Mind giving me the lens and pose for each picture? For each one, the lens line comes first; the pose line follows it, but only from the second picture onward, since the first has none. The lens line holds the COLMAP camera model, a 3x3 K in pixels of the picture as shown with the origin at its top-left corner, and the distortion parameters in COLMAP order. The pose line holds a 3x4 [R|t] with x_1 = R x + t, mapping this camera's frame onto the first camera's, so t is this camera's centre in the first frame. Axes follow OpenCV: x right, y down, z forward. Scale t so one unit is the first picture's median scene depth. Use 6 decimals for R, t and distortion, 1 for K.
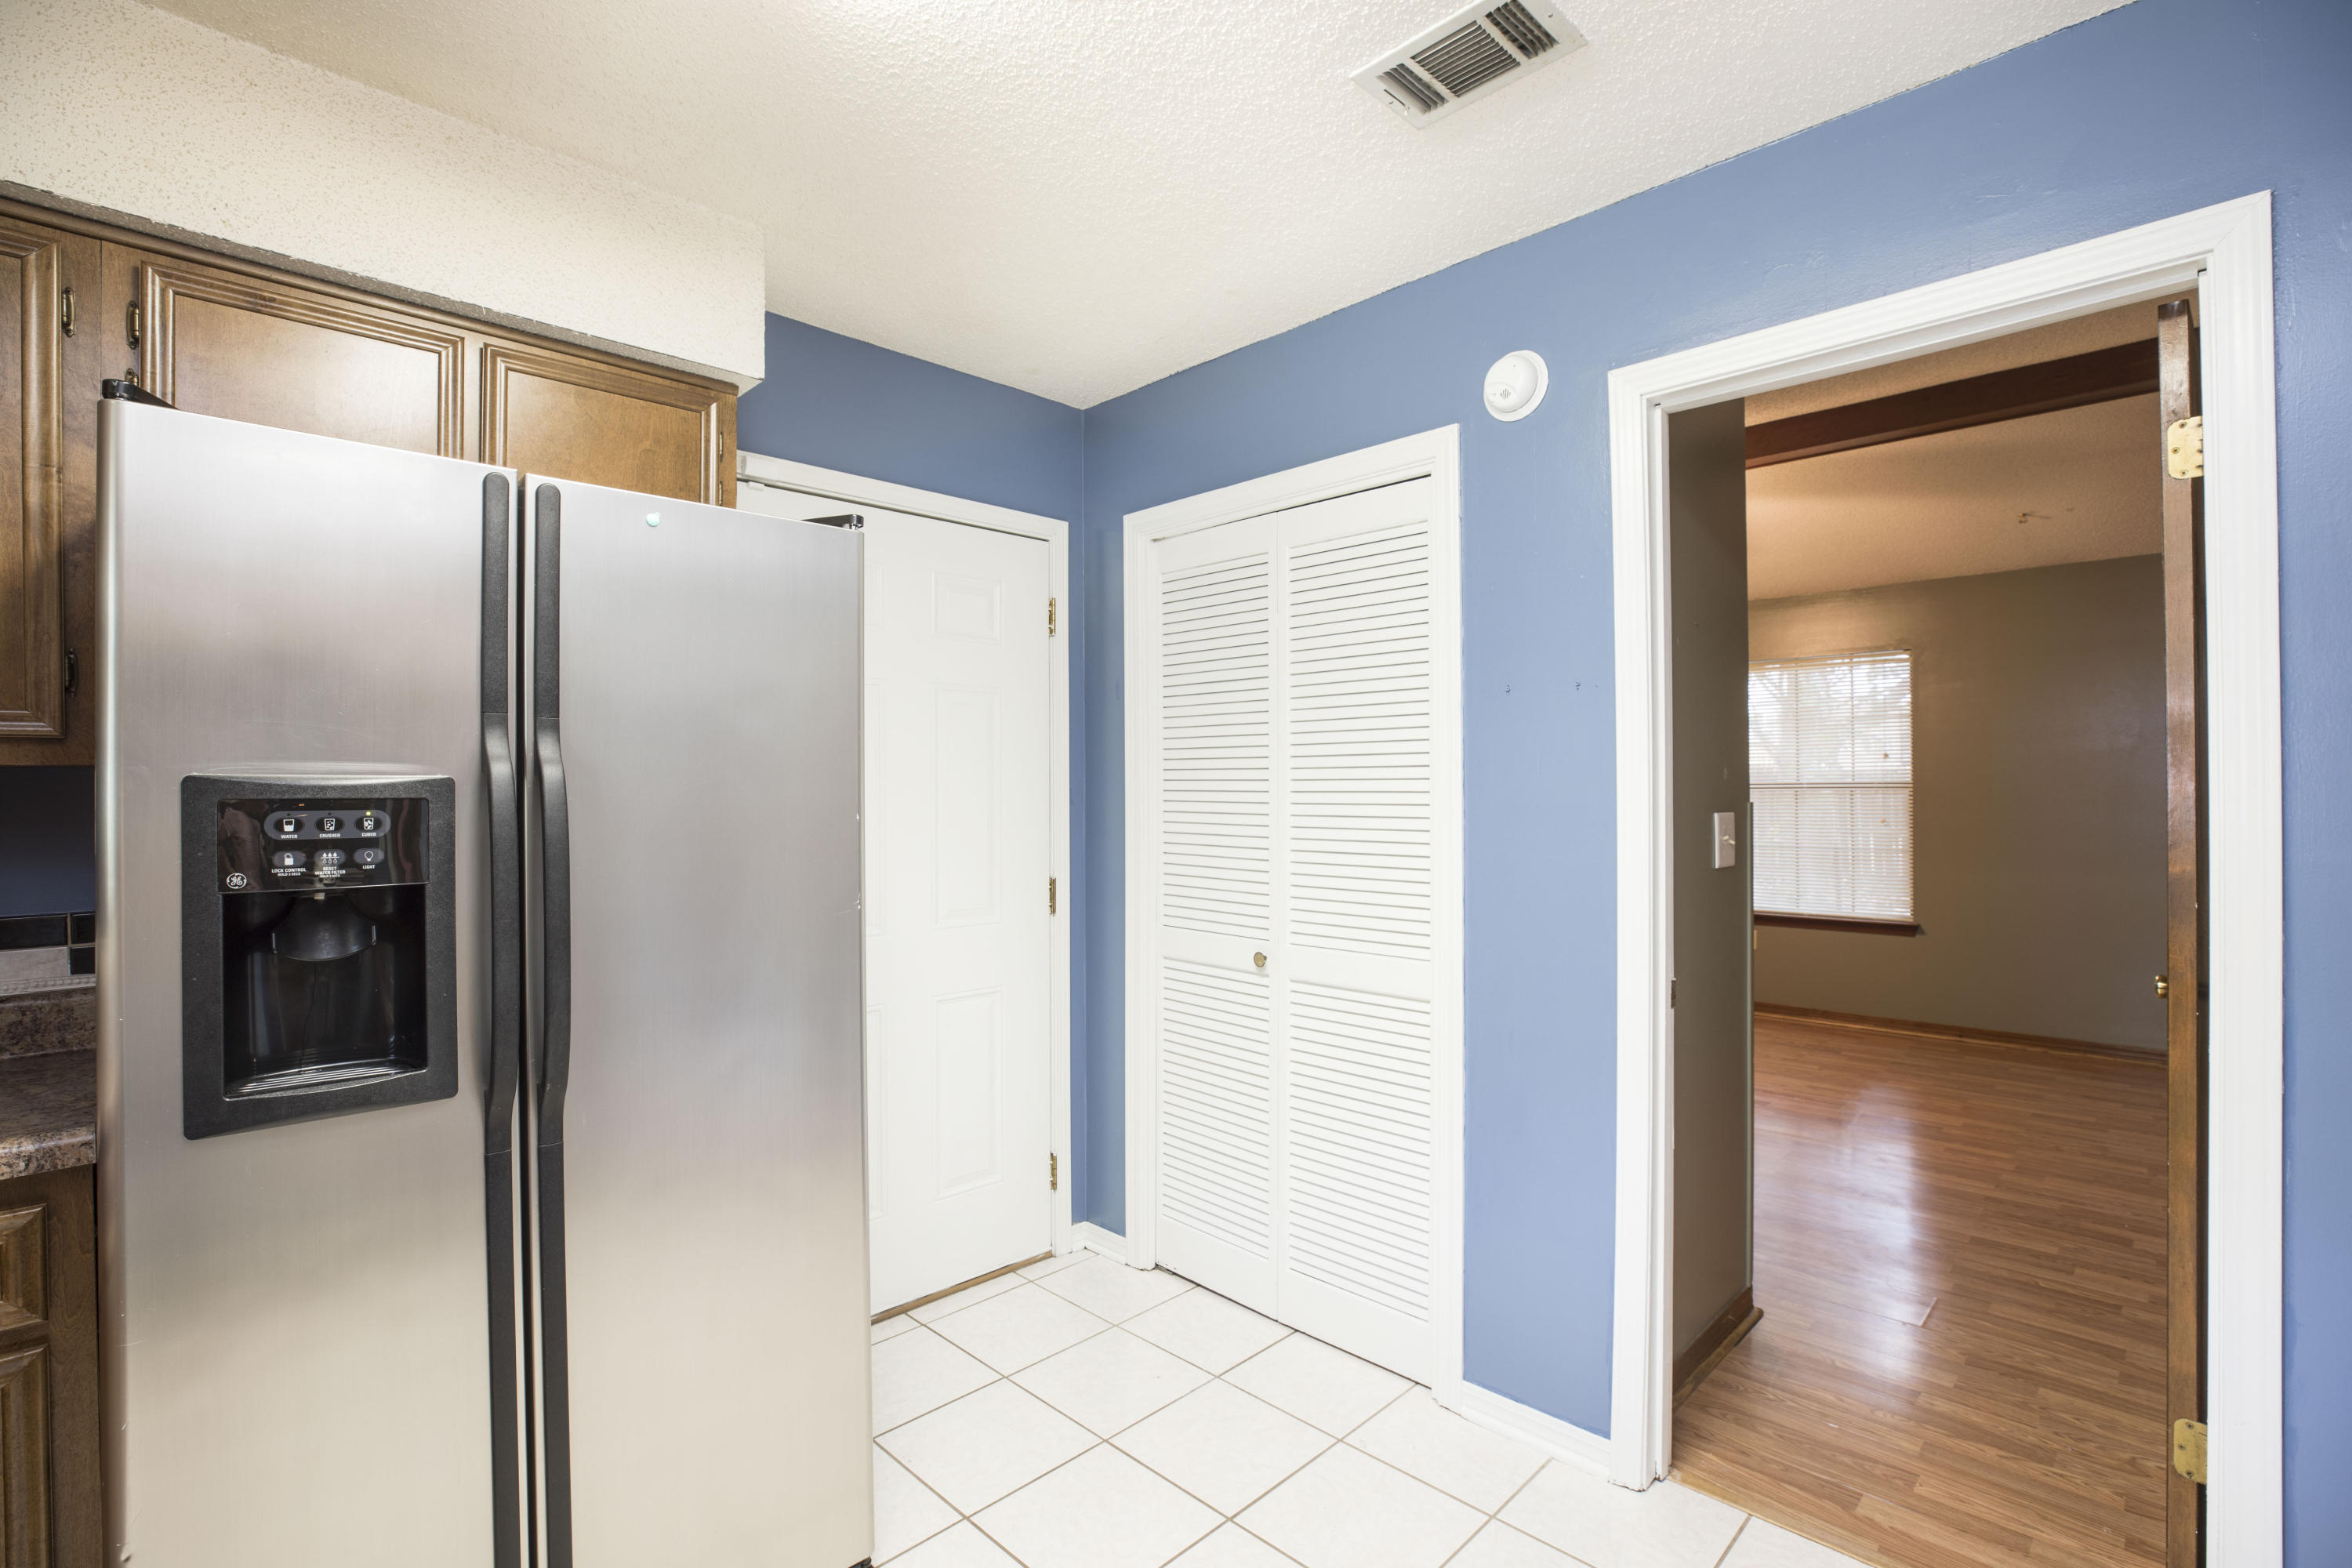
lens RADIAL K [[1067.7, 0, 1163.1], [0, 1067.7, 787.9], [0, 0, 1]] dist [-0.047110, 0.012974]
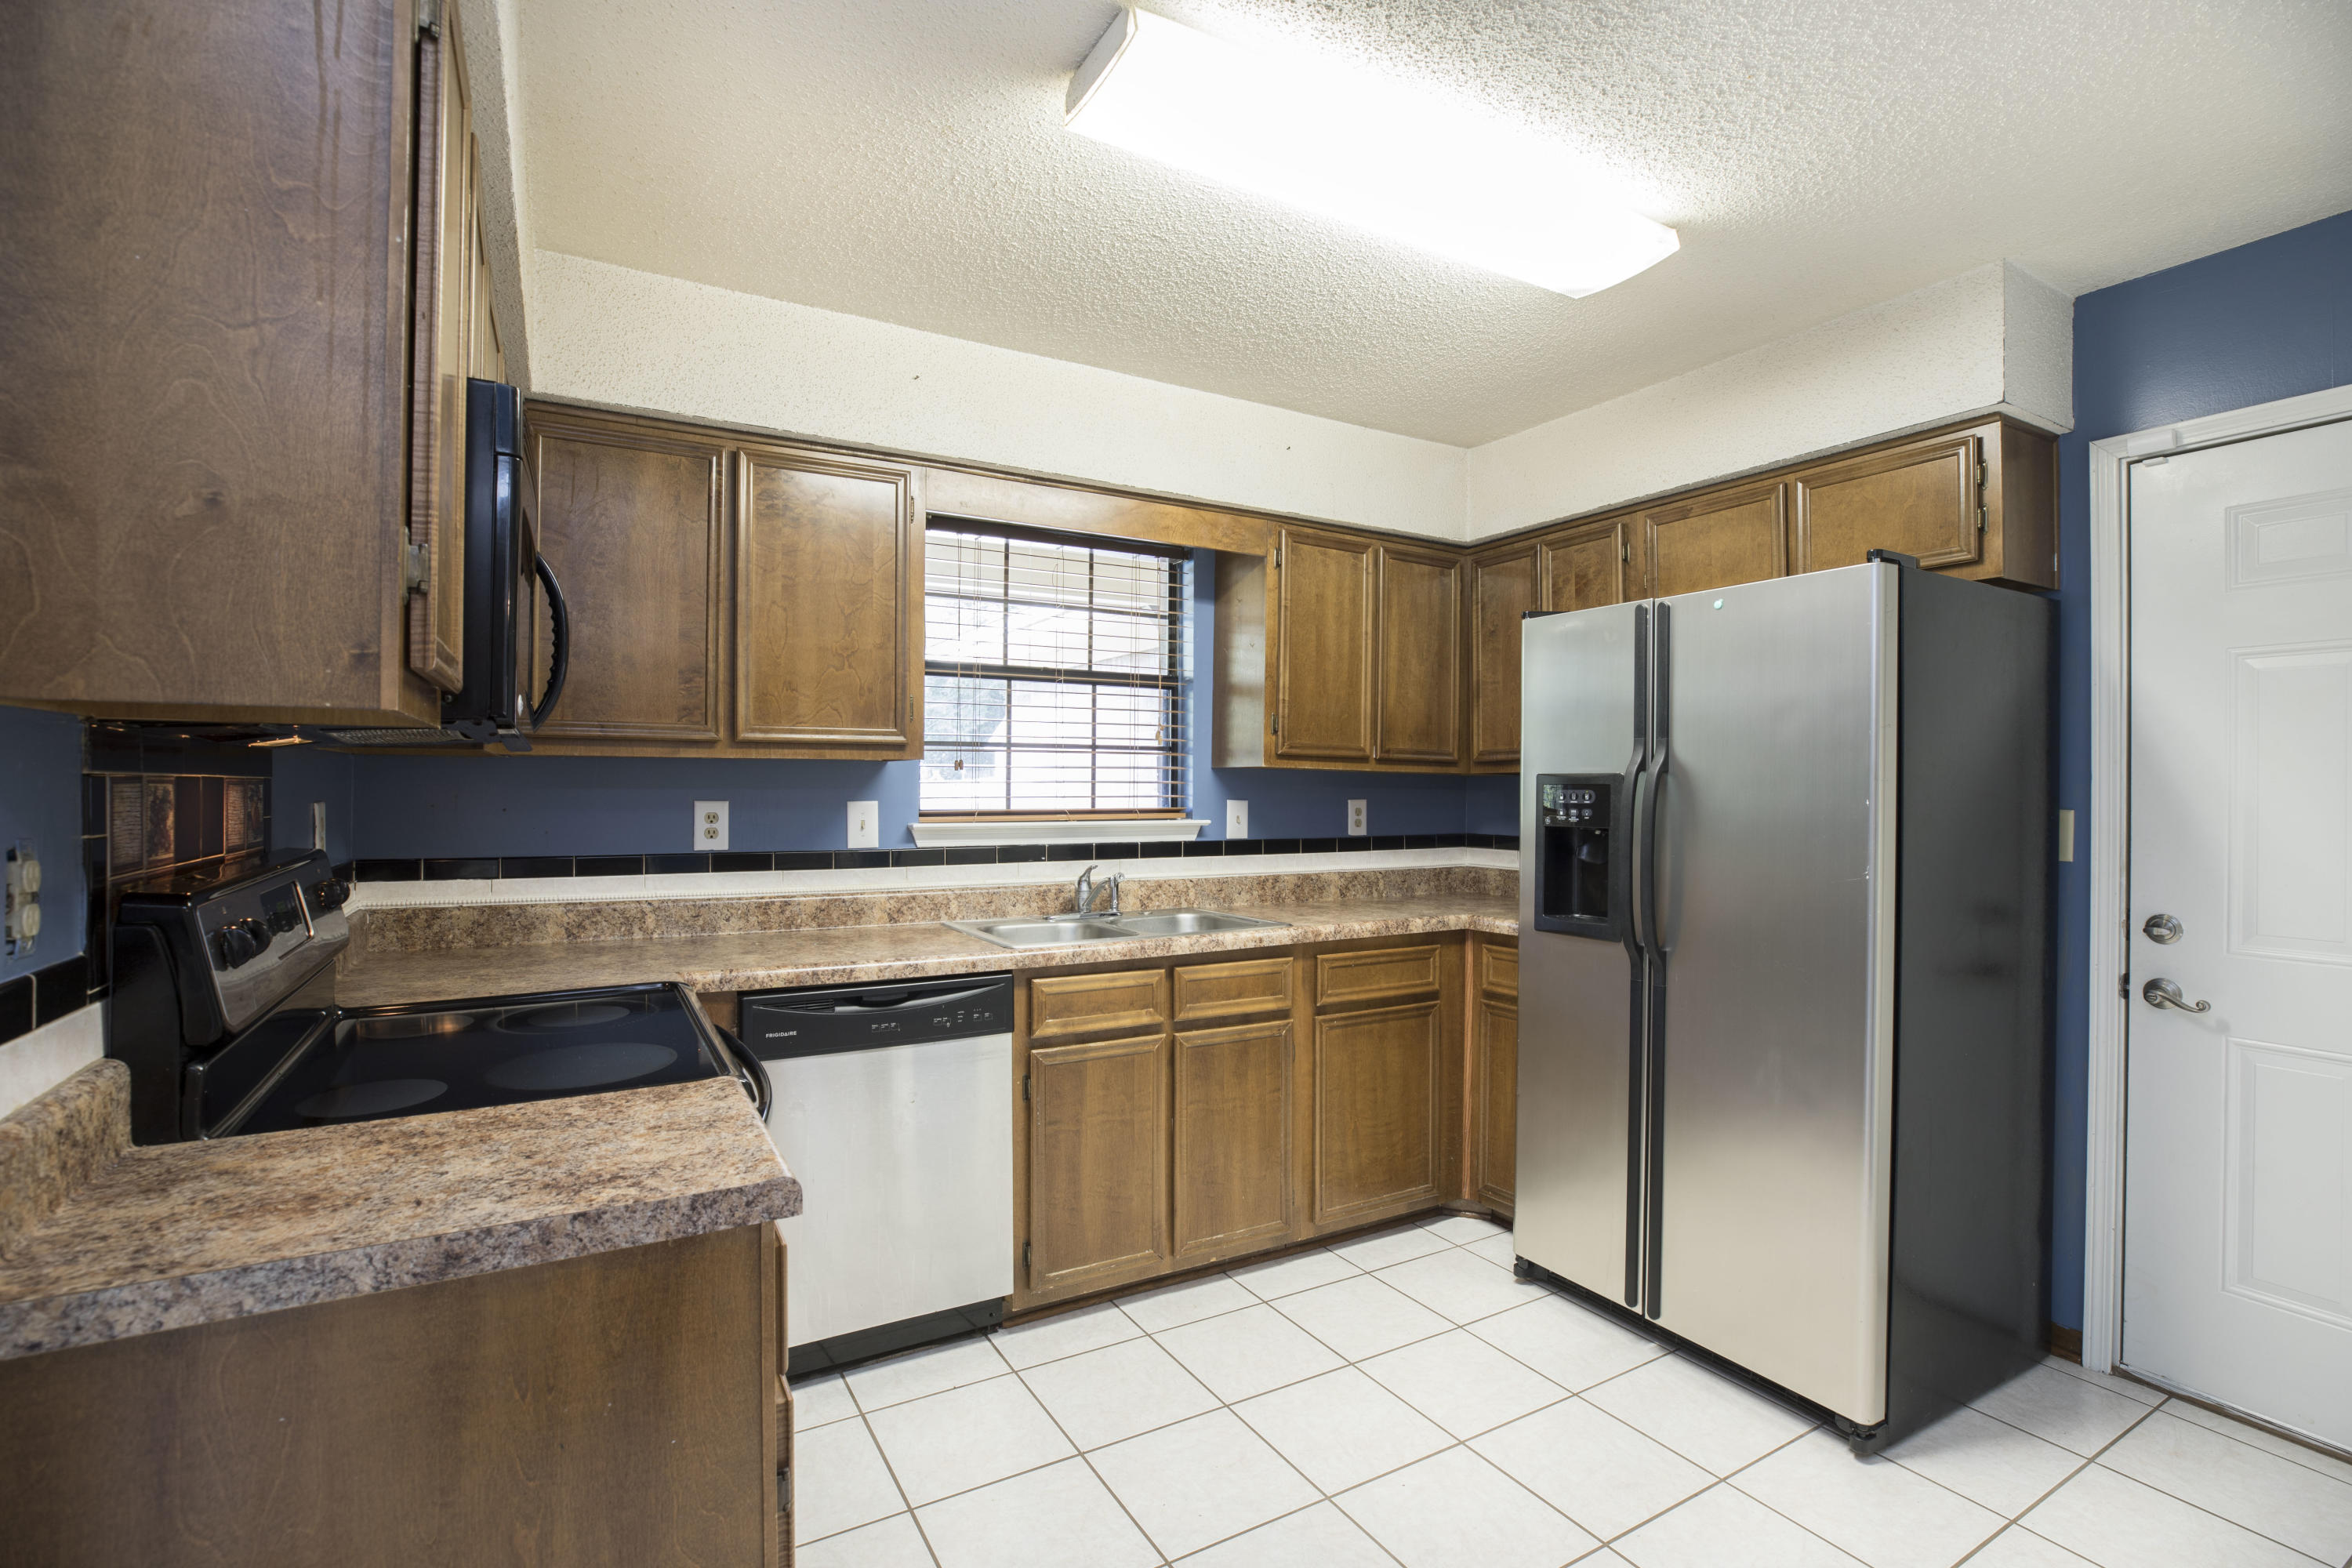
lens RADIAL K [[1067.7, 0, 1163.1], [0, 1067.7, 787.9], [0, 0, 1]] dist [-0.047110, 0.012974]
pose [[-0.257176, 0.003608, -0.966358, 1.431343], [0.000253, 0.999993, 0.003666, 0.009162], [0.966365, 0.000698, -0.257175, 0.719970]]
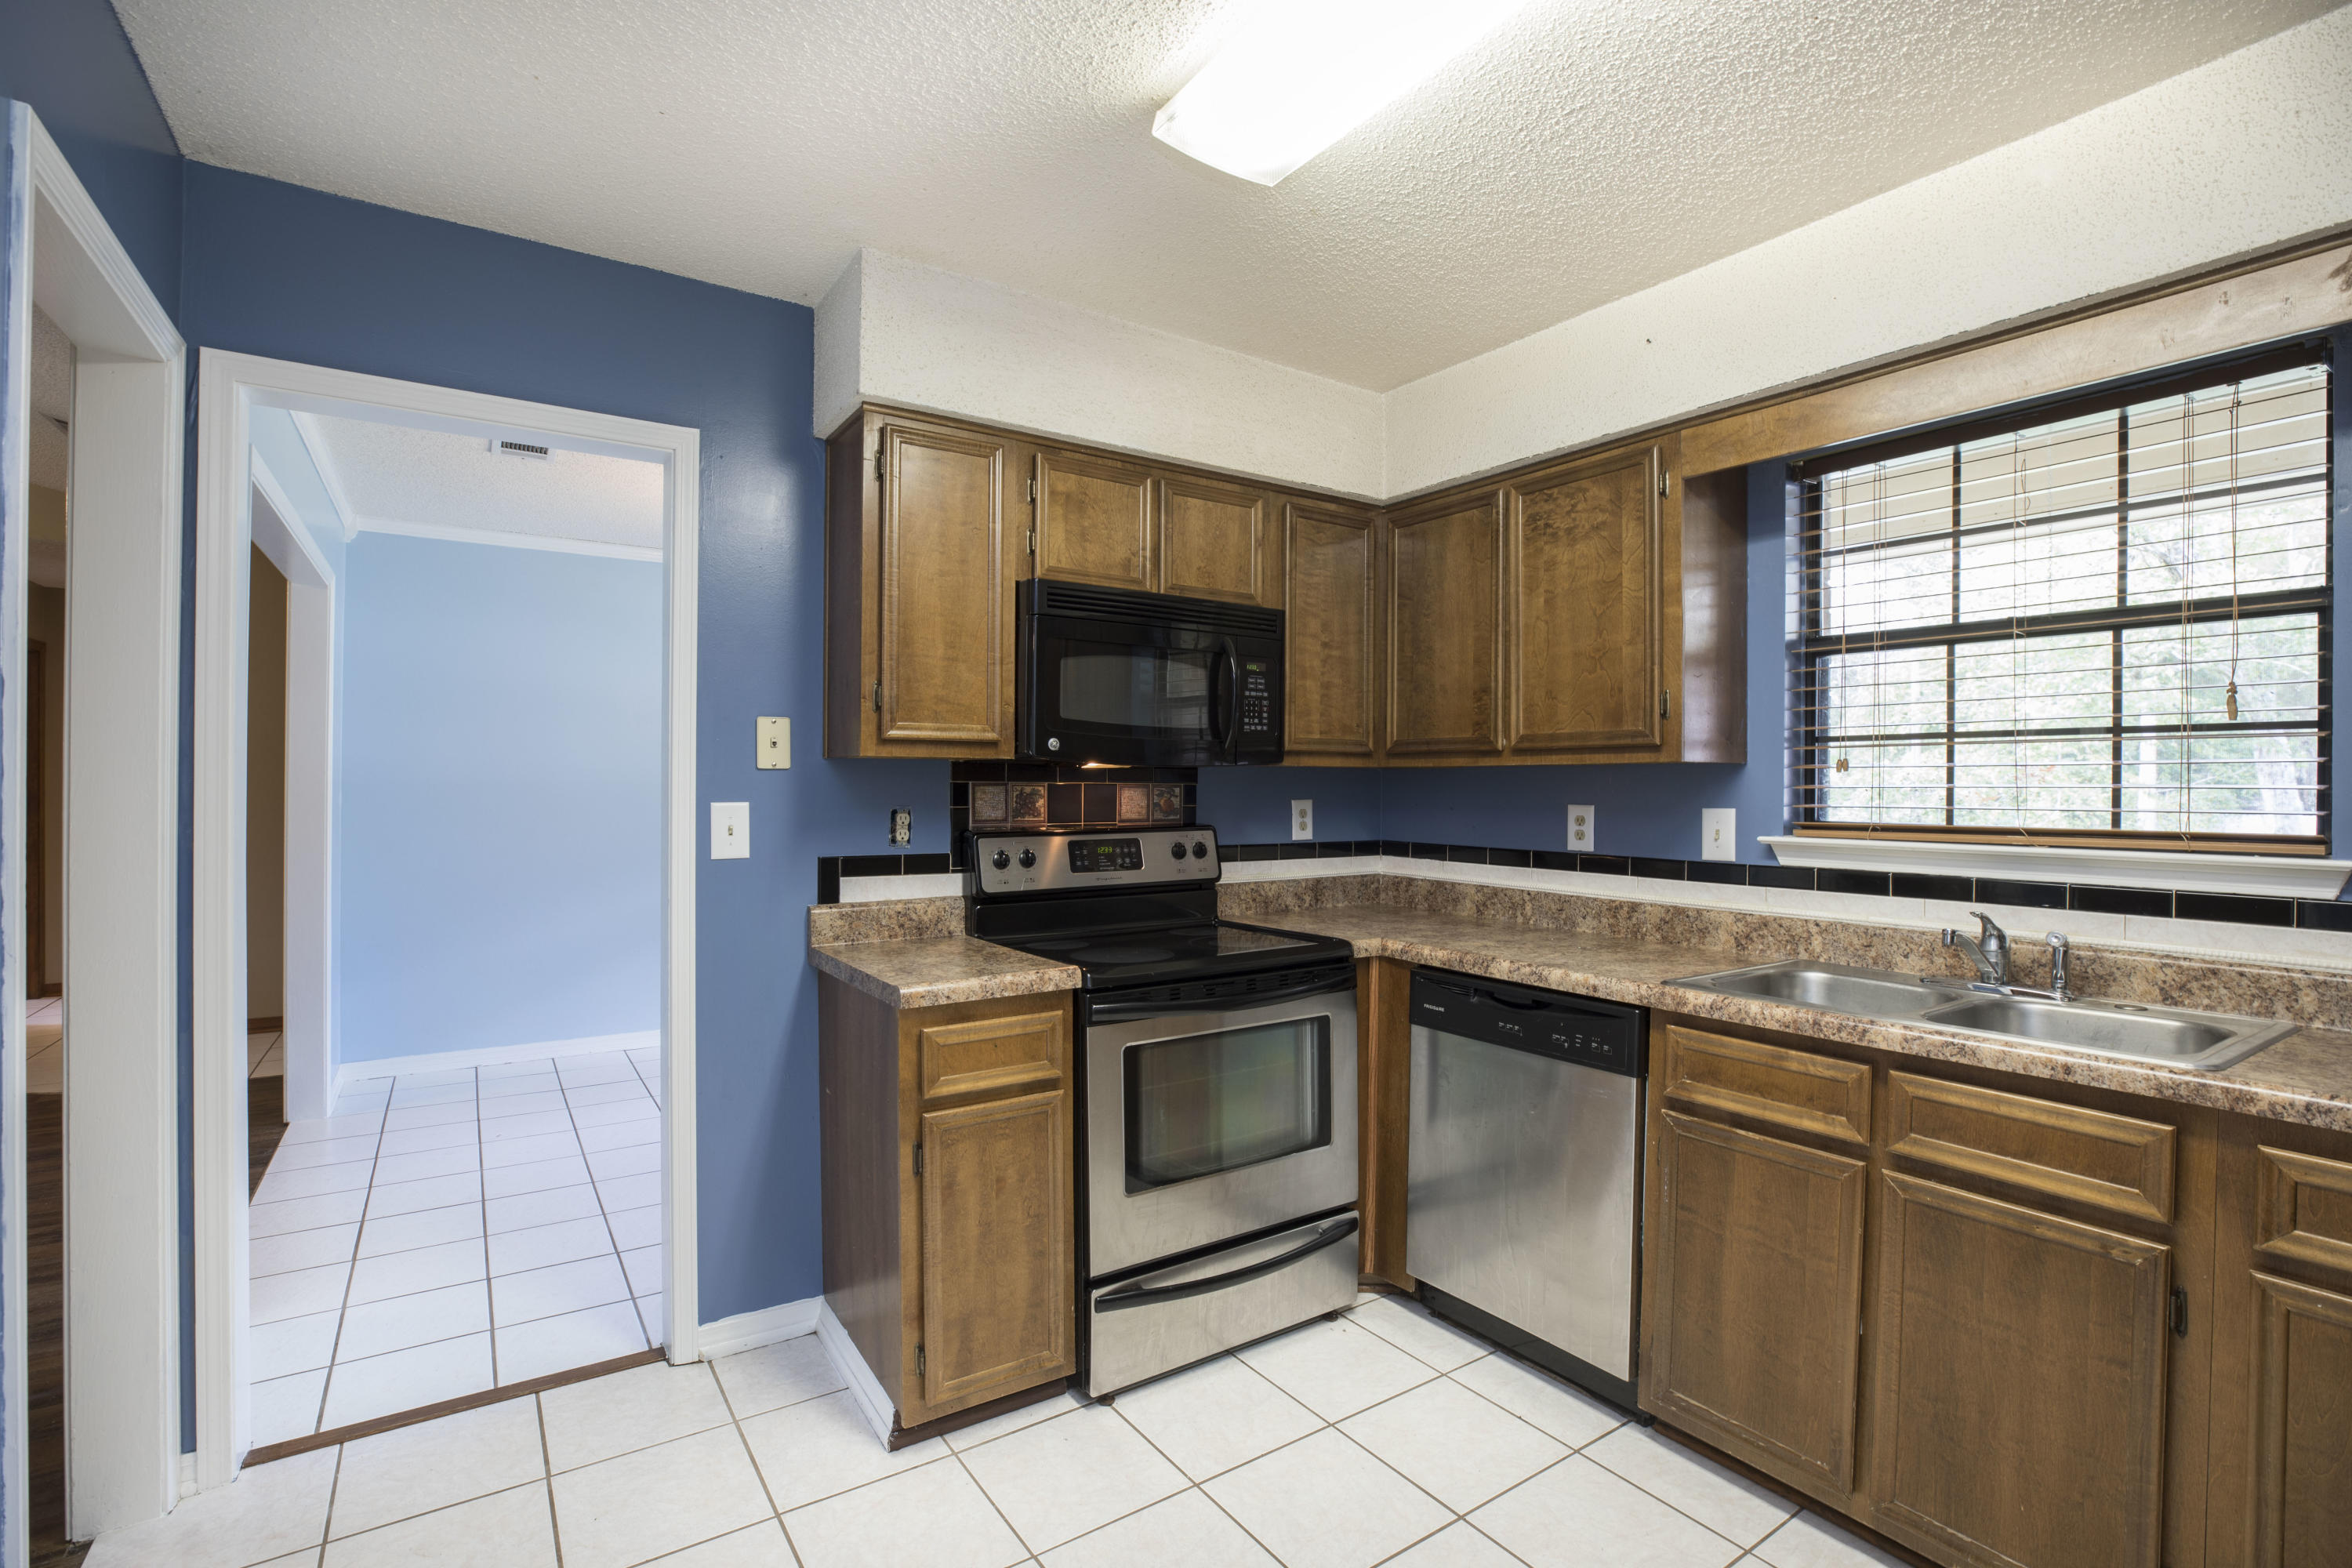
lens RADIAL K [[1067.7, 0, 1163.1], [0, 1067.7, 787.9], [0, 0, 1]] dist [-0.047110, 0.012974]
pose [[-0.982113, -0.003309, 0.188266, 0.038897], [-0.003814, 0.999990, -0.002318, 0.015520], [-0.188256, -0.002994, -0.982115, 1.717552]]
